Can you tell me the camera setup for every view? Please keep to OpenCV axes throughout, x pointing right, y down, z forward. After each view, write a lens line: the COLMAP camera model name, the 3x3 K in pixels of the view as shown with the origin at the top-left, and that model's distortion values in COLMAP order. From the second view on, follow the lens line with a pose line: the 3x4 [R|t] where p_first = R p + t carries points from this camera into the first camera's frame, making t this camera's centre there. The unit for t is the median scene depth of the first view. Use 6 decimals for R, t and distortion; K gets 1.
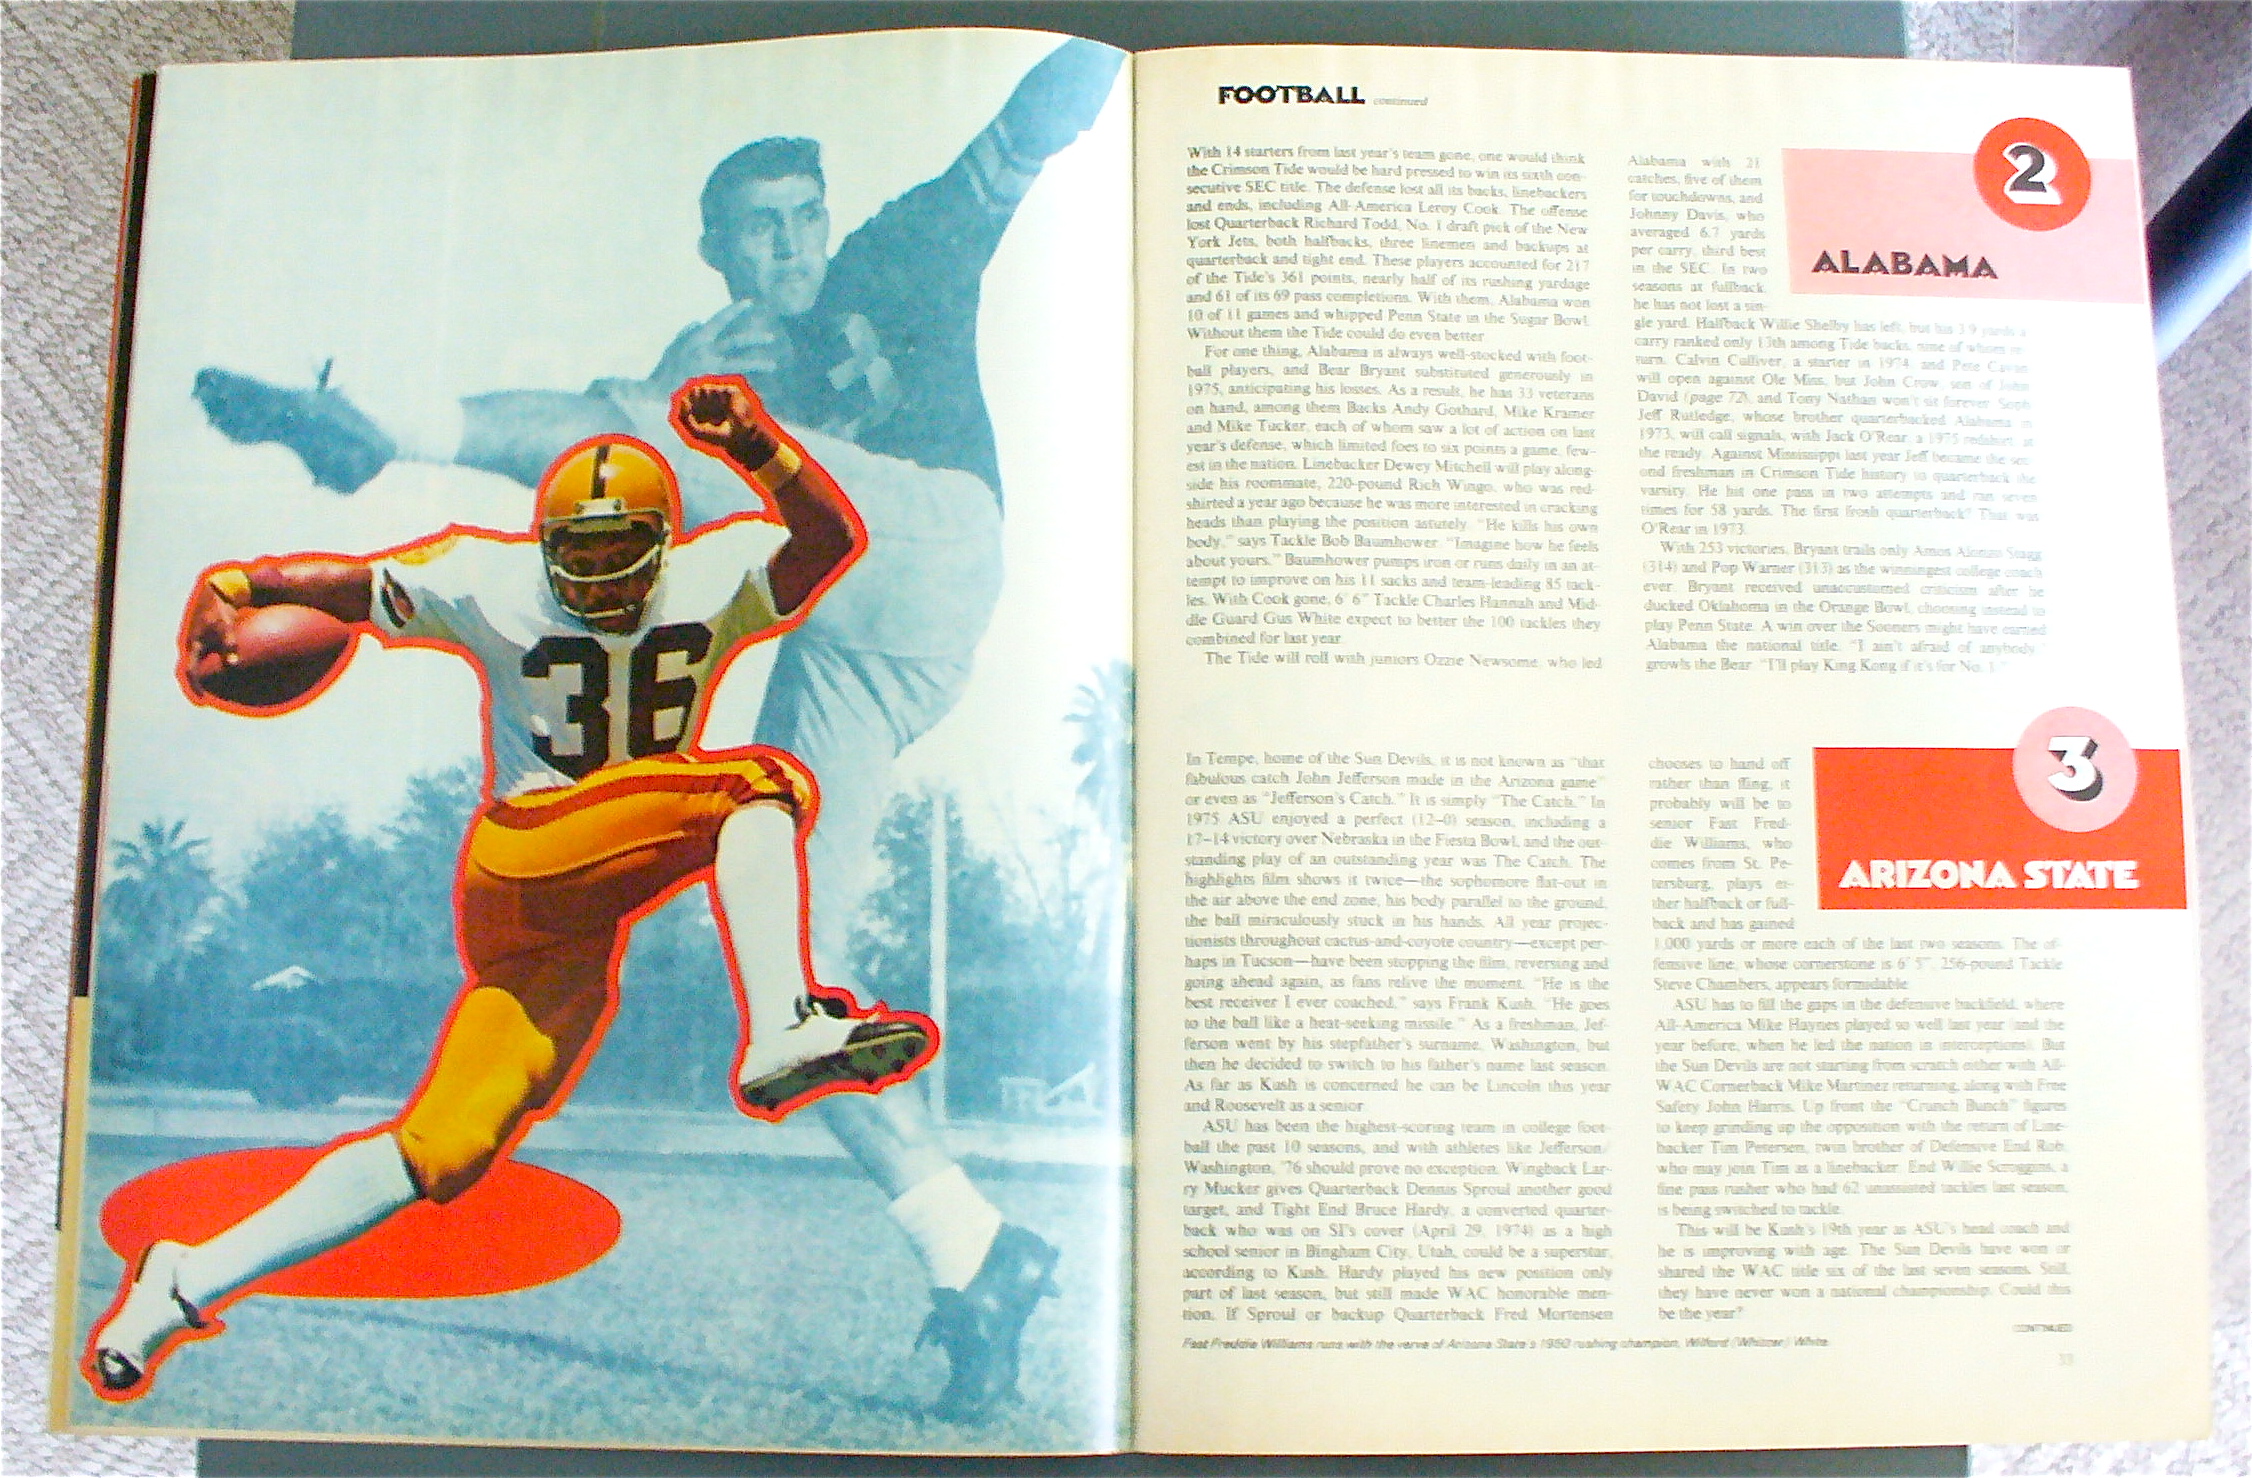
lens RADIAL K [[2434.6, 0, 1123.3], [0, 2434.6, 763.1], [0, 0, 1]] dist [0.000243, -0.410080]
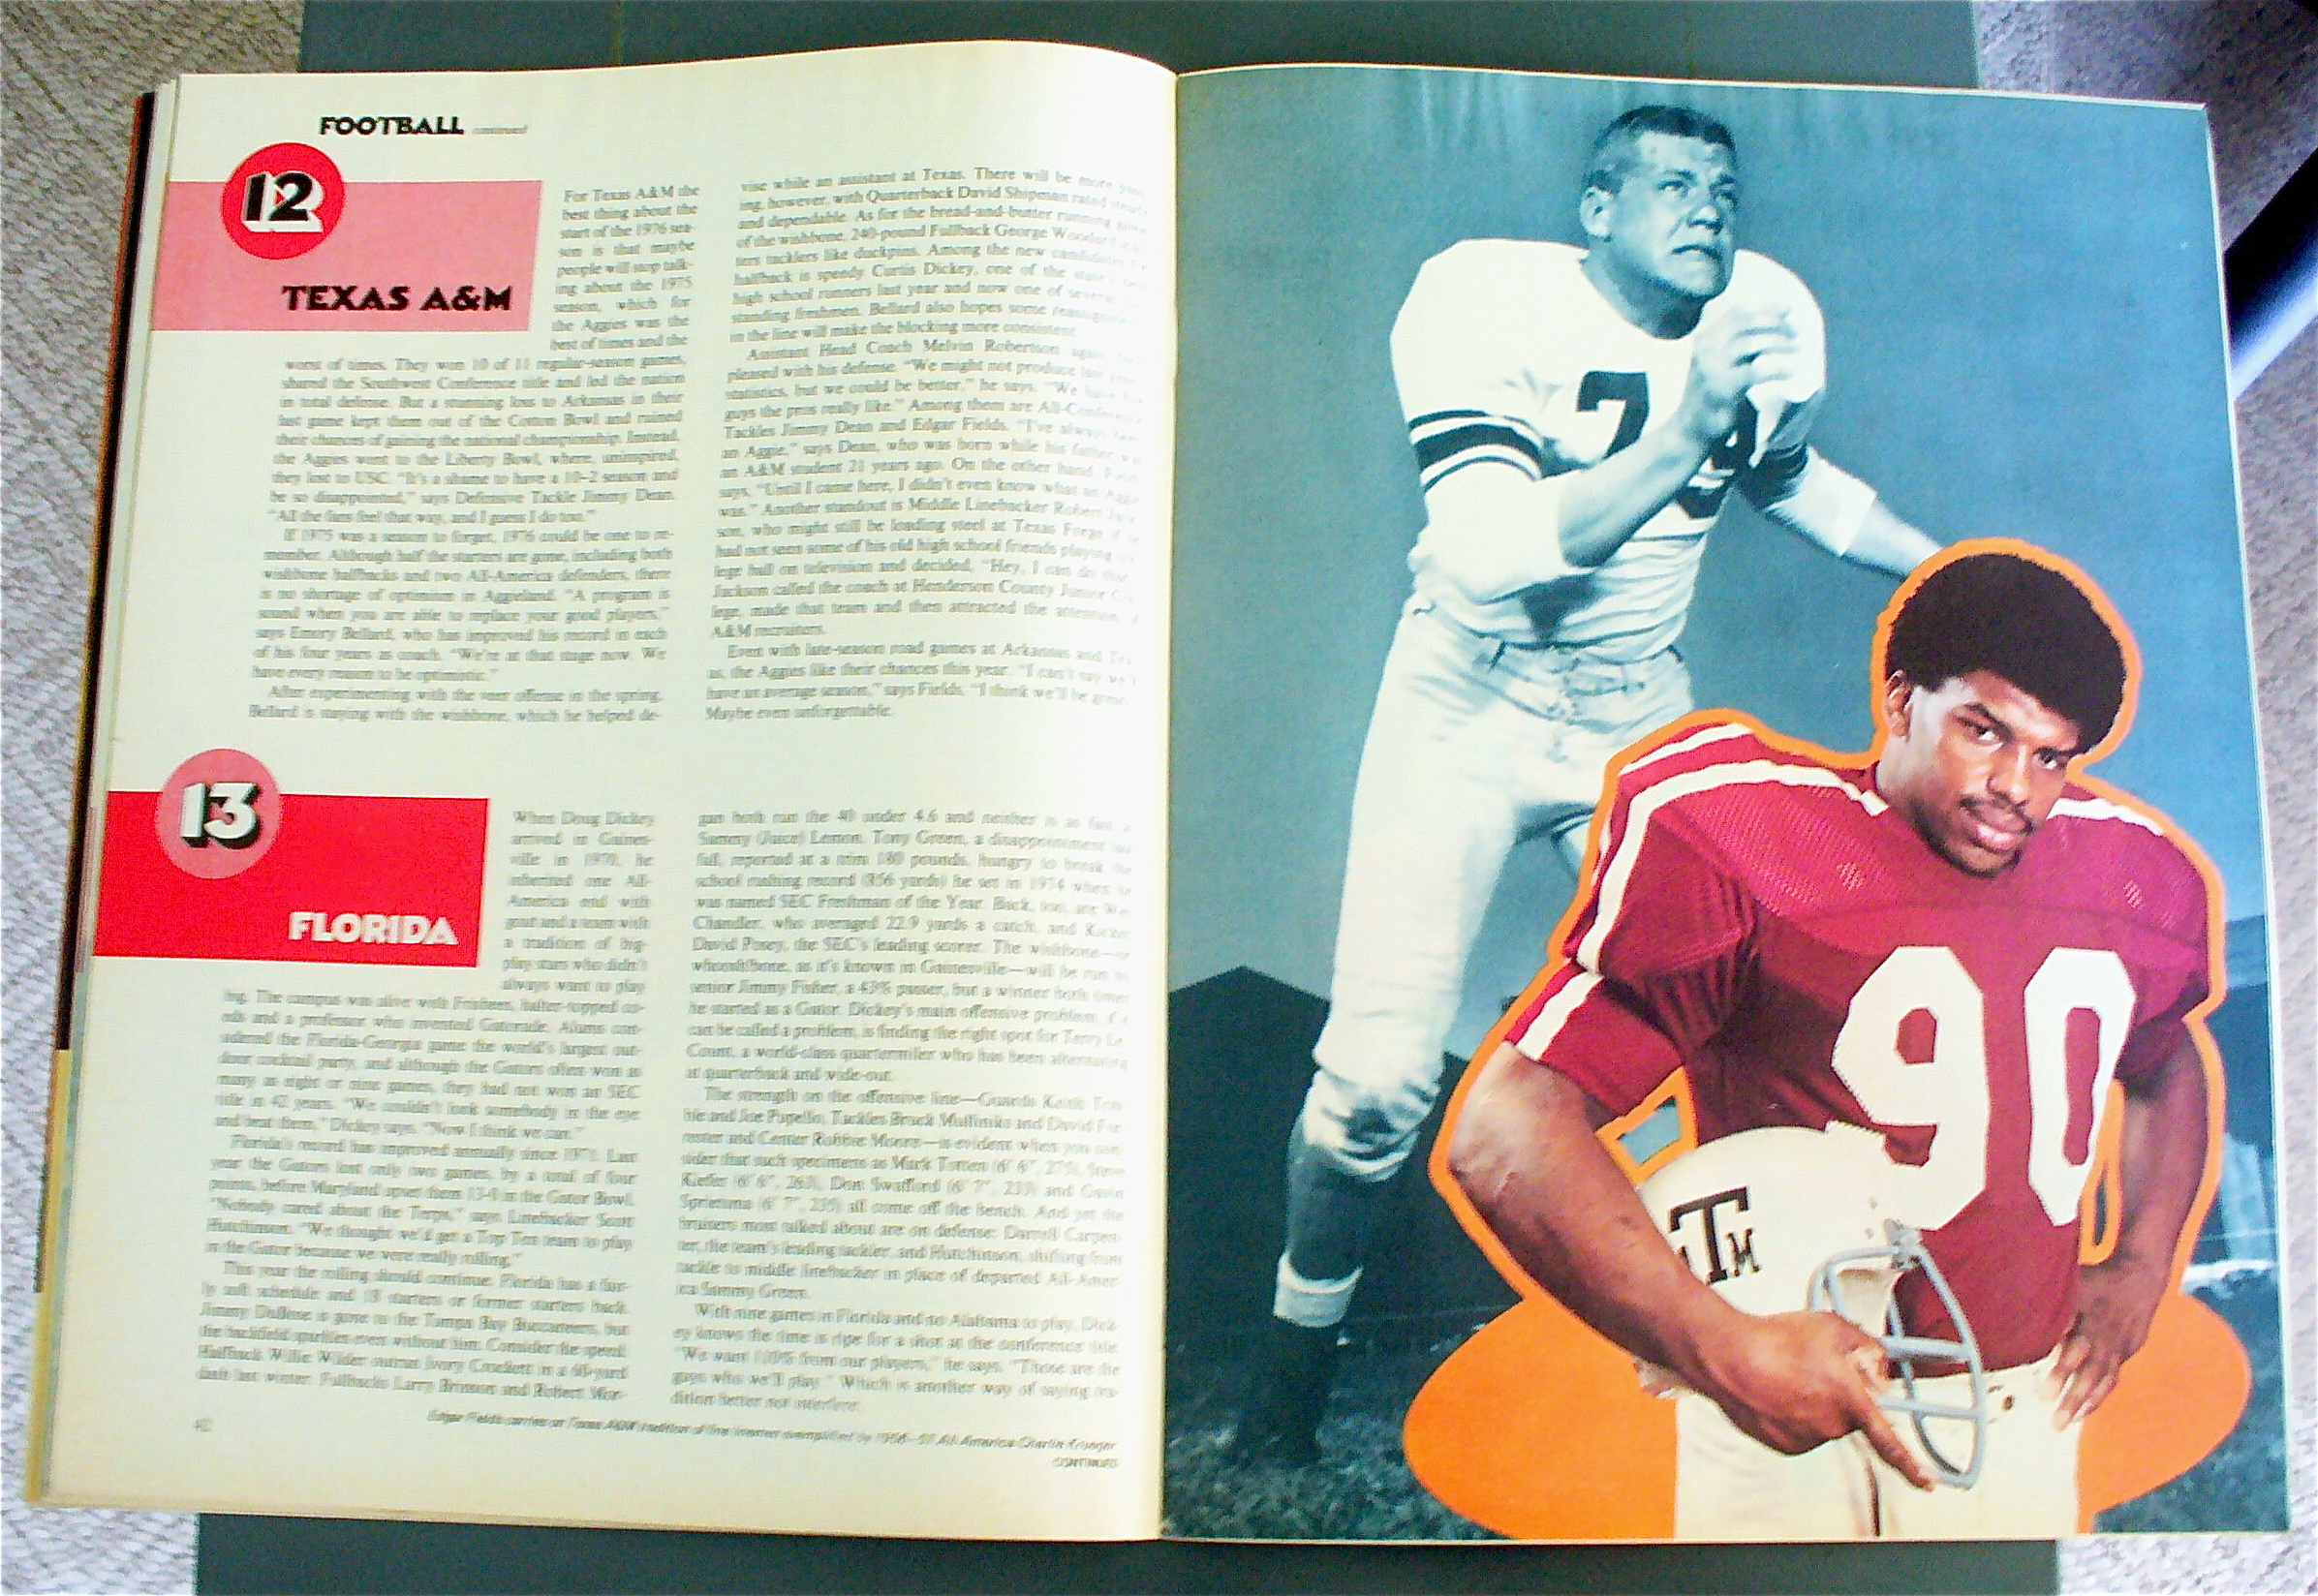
lens RADIAL K [[2606.3, 0, 1159.0], [0, 2606.3, 798.0], [0, 0, 1]] dist [-0.125028, -0.015659]
pose [[0.998845, 0.022801, -0.042283, 0.425966], [-0.023325, 0.999657, -0.011943, -0.000741], [0.041996, 0.012915, 0.999034, -0.006382]]
